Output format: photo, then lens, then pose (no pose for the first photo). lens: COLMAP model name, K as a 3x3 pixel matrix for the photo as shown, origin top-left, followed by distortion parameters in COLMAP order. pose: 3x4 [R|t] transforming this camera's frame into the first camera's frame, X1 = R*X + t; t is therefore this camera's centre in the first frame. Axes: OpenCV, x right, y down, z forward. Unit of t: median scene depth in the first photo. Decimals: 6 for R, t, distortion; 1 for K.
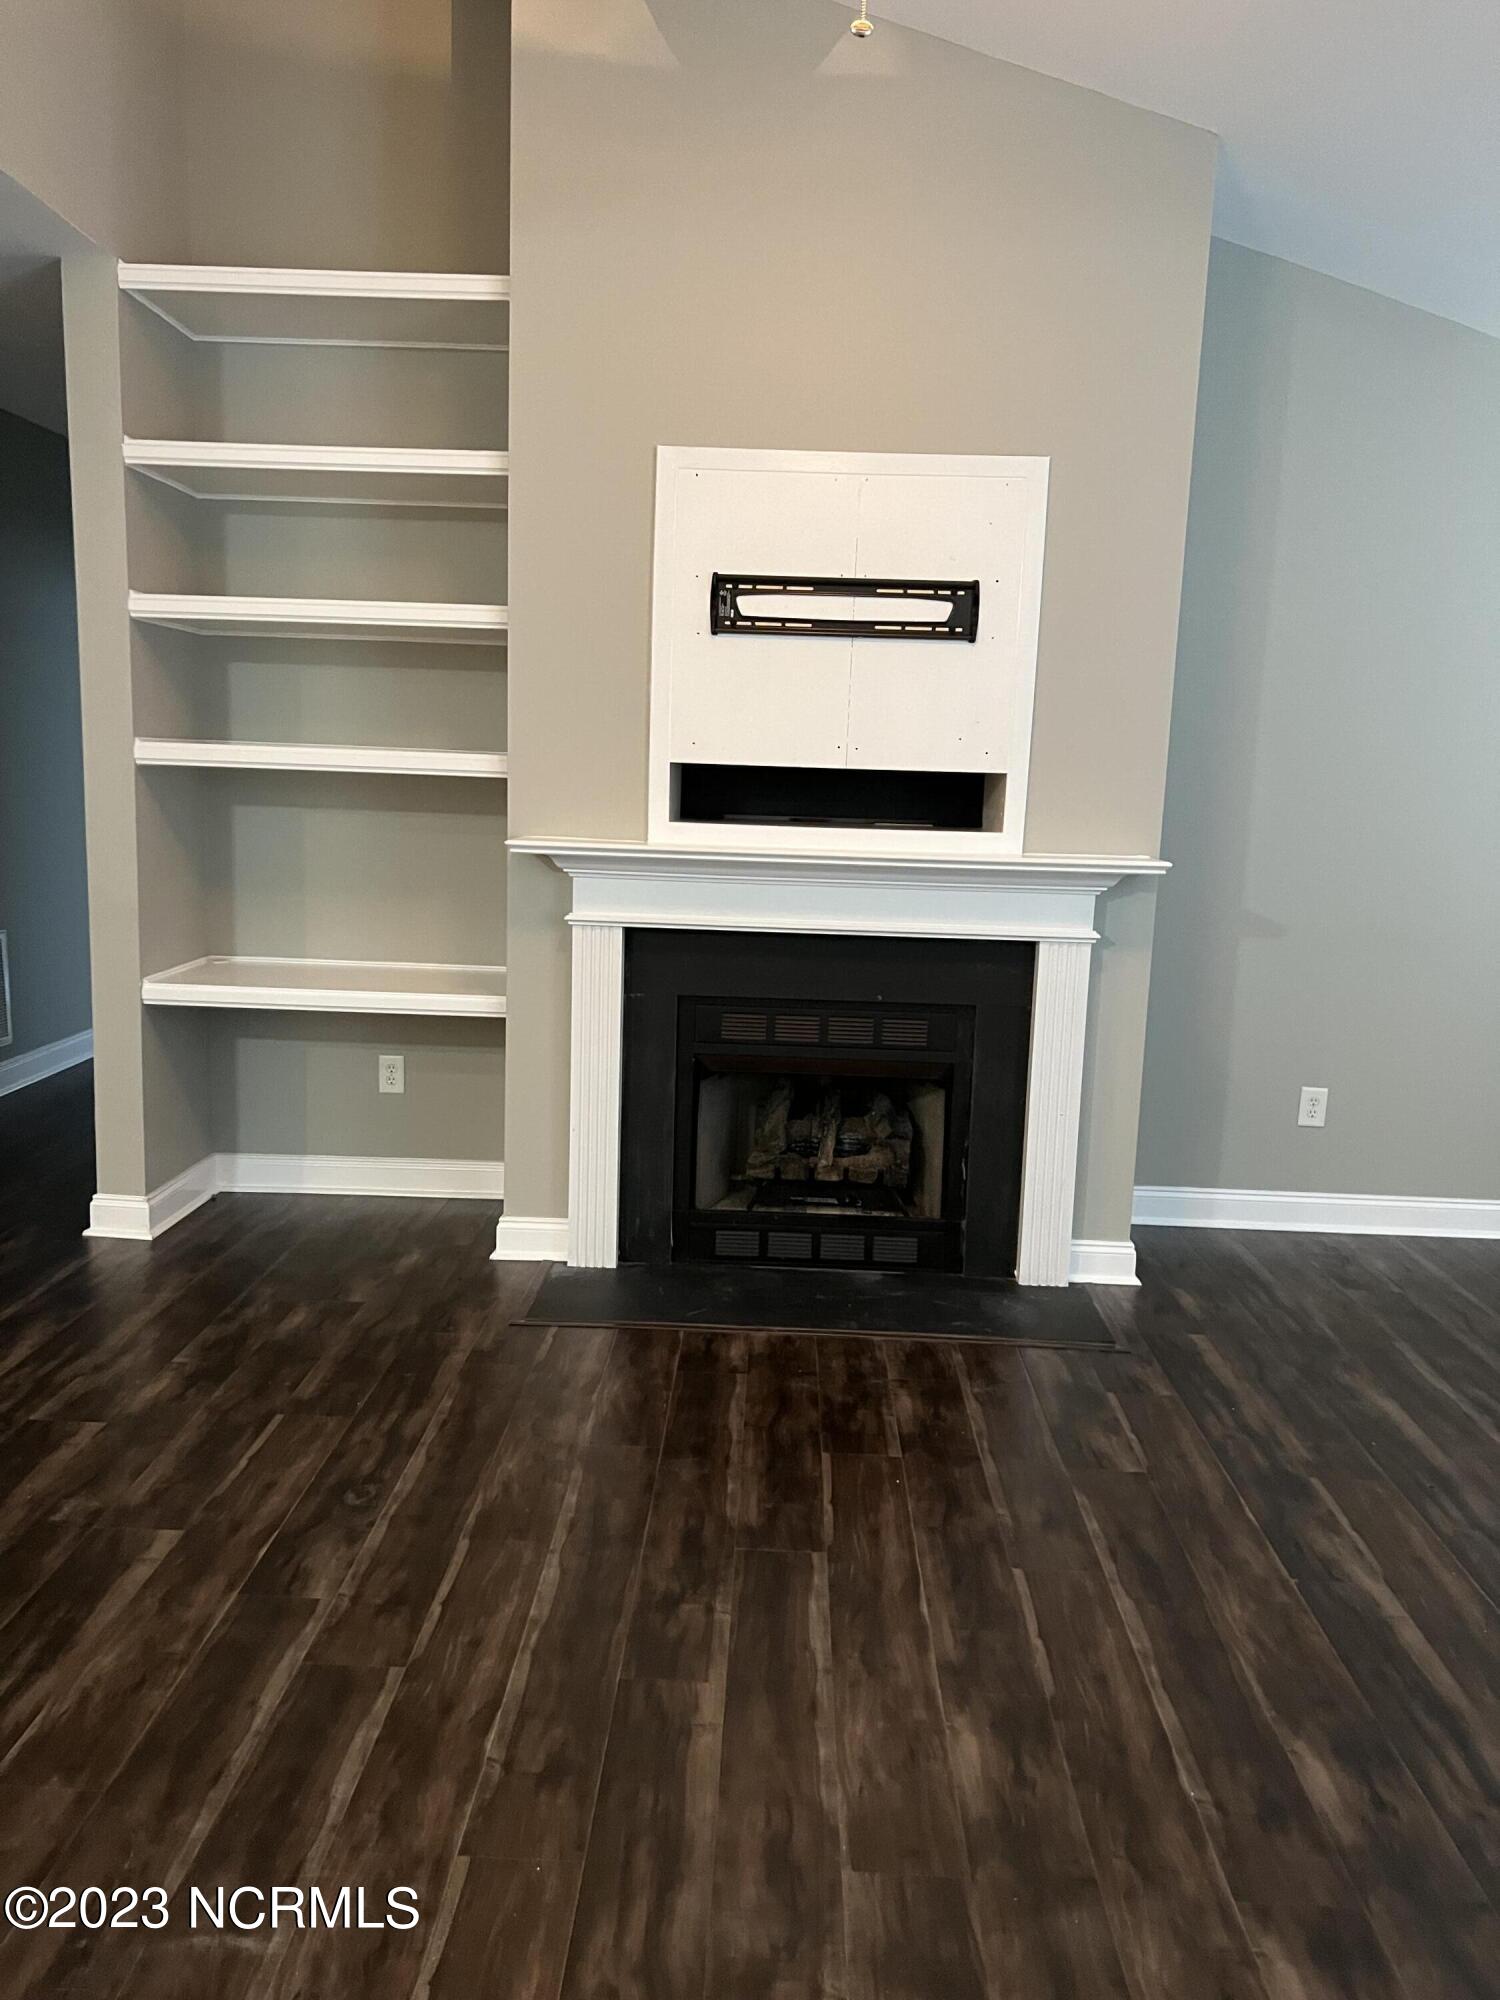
lens RADIAL K [[1504.3, 0, 760.6], [0, 1504.3, 1000.9], [0, 0, 1]] dist [0.008277, -0.003369]
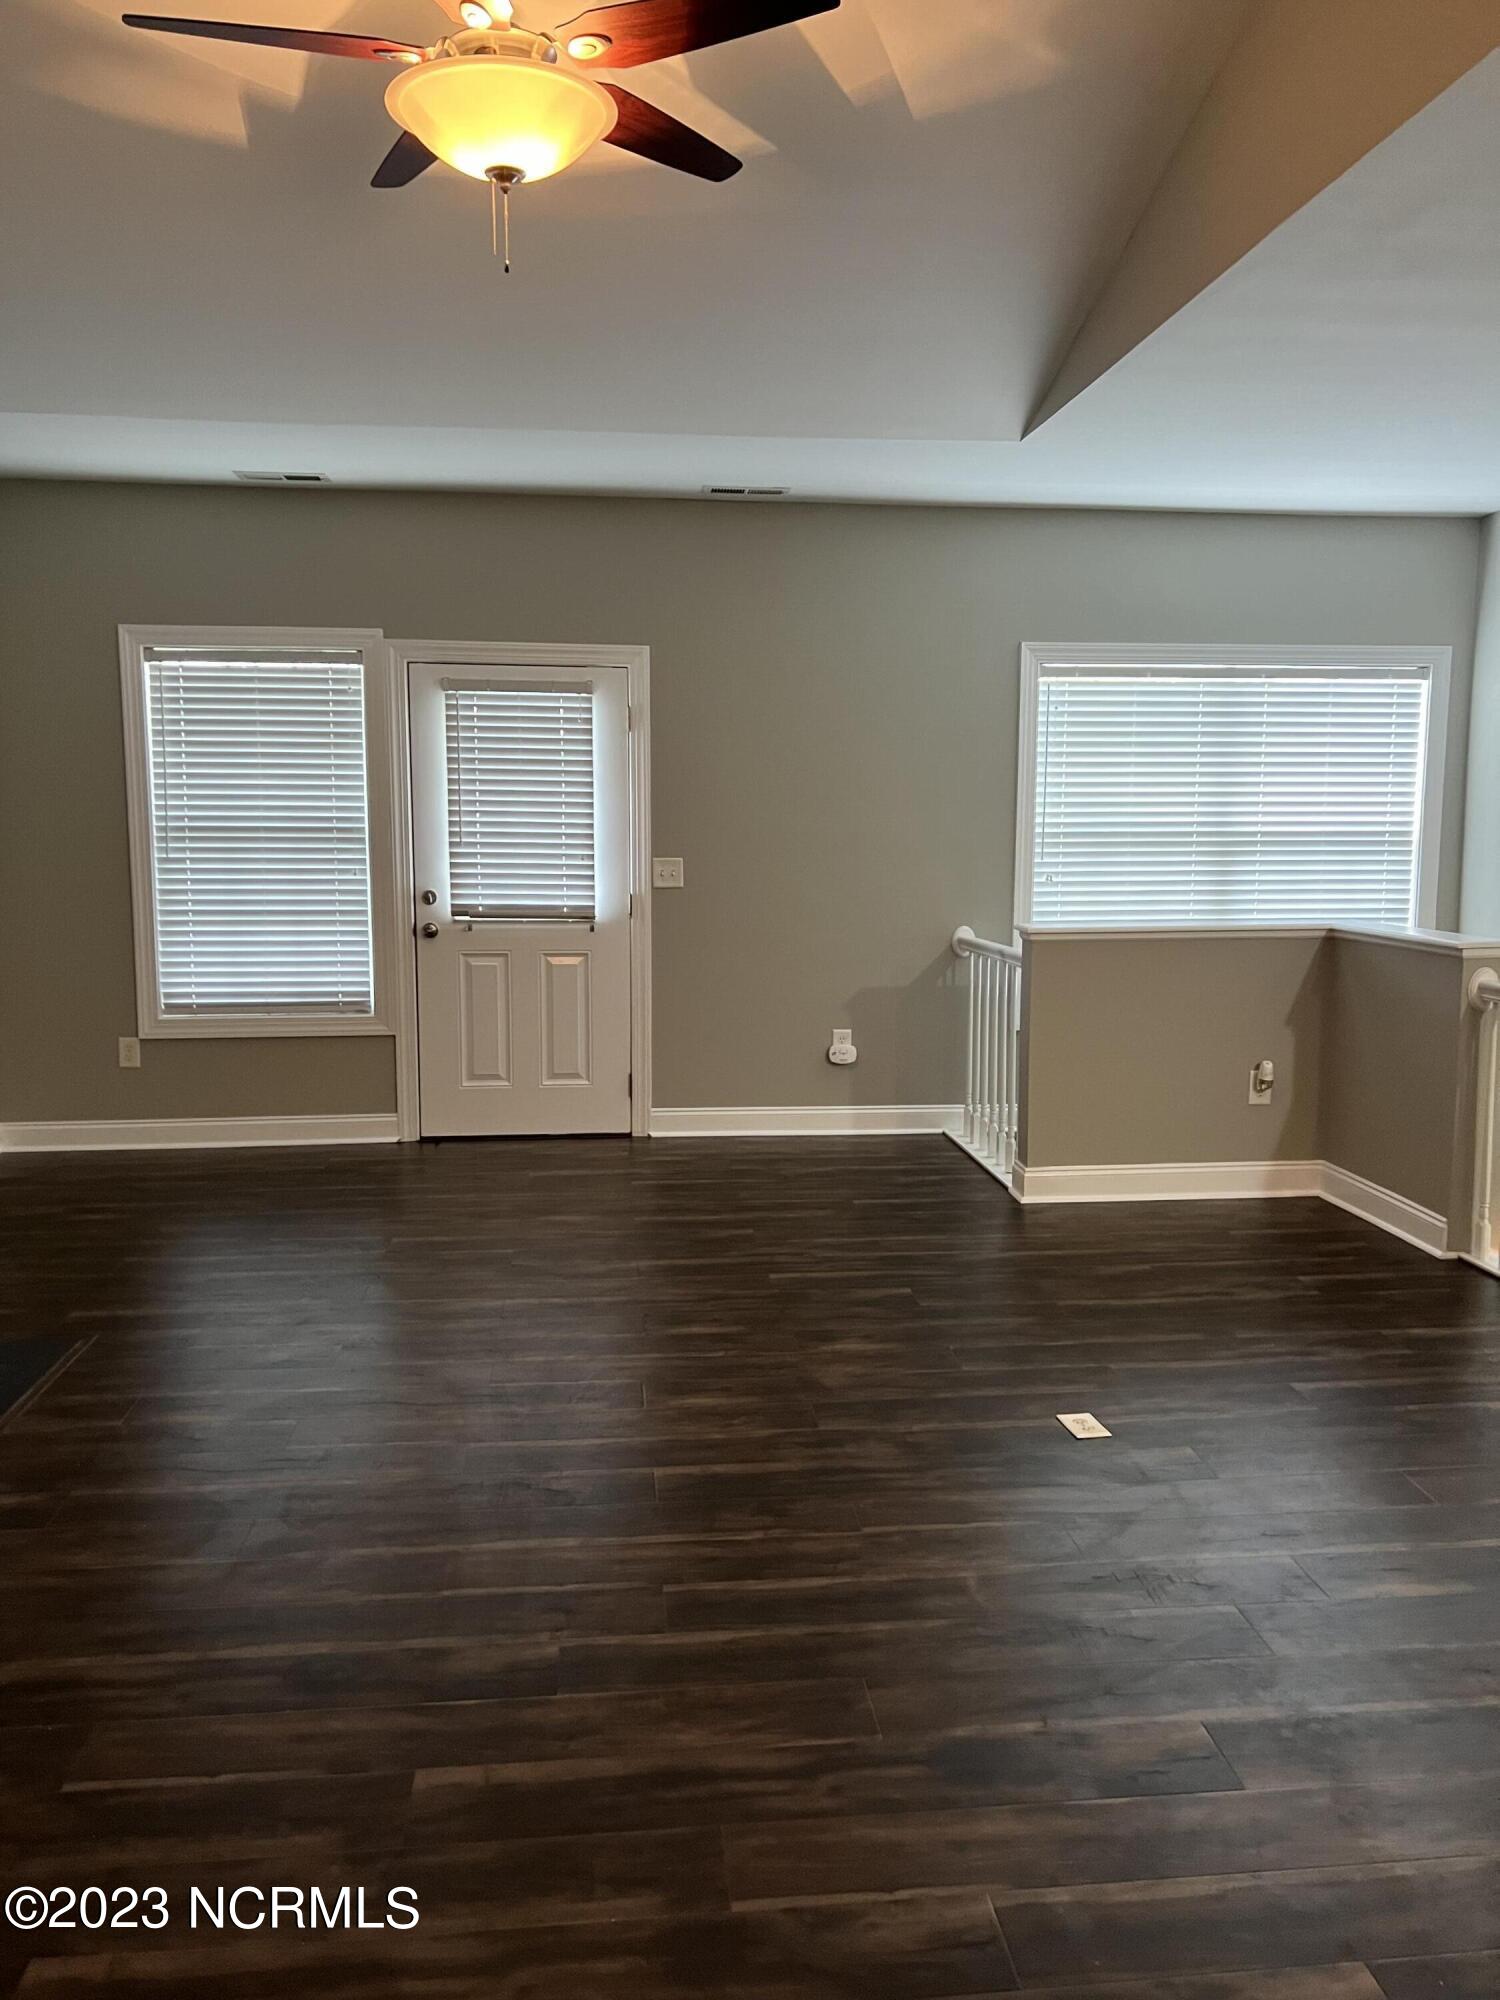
lens RADIAL K [[1504.3, 0, 760.6], [0, 1504.3, 1000.9], [0, 0, 1]] dist [0.008277, -0.003369]
pose [[-0.126090, -0.154229, 0.979956, -1.217980], [0.153022, 0.972994, 0.172823, -0.165734], [-0.980146, 0.171746, -0.099084, 0.902214]]
